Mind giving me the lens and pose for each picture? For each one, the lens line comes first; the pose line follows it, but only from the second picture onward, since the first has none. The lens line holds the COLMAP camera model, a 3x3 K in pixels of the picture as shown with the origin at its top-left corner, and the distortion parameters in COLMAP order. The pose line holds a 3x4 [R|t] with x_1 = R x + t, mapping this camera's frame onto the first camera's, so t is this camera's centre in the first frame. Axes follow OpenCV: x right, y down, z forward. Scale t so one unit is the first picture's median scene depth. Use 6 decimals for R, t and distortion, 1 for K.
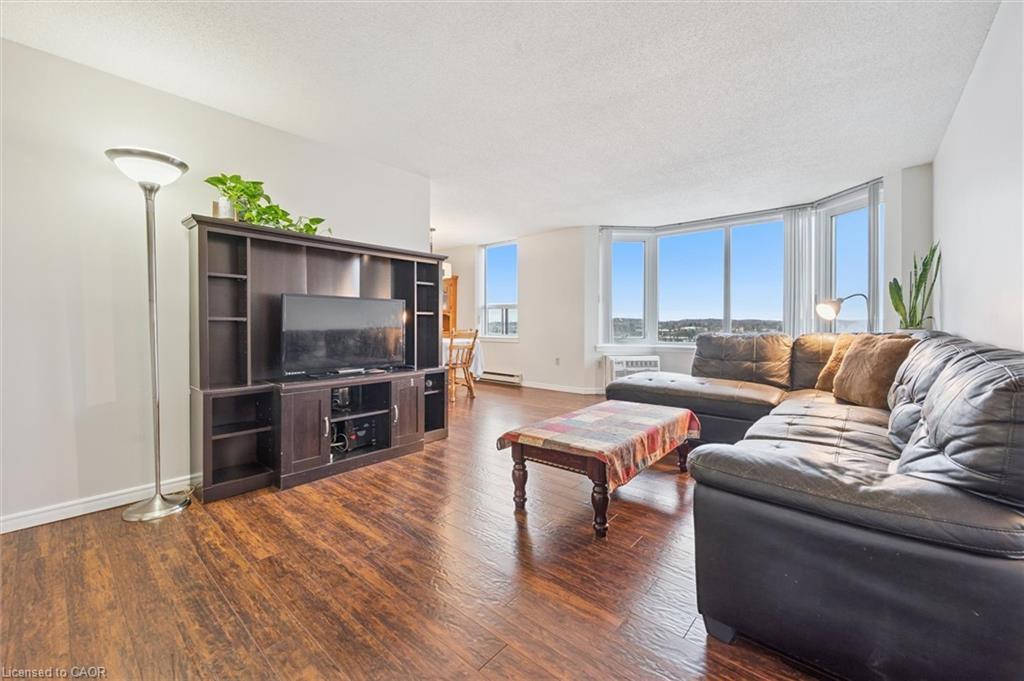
lens RADIAL K [[409.2, 0, 513.4], [0, 409.2, 321.5], [0, 0, 1]] dist [0.001852, 0.000182]
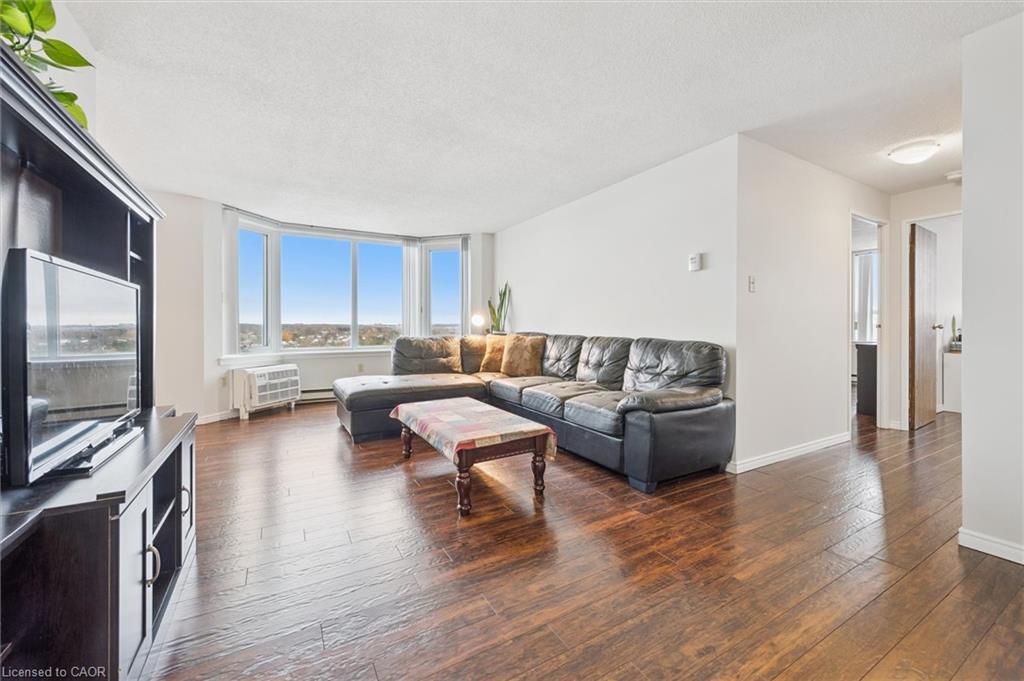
lens RADIAL K [[409.2, 0, 508.3], [0, 409.2, 330.9], [0, 0, 1]] dist [0.001852, 0.000182]
pose [[0.331762, -0.011569, 0.943292, -0.347892], [0.000044, 0.999925, 0.012248, -0.001544], [-0.943363, -0.004022, 0.331737, 0.226802]]
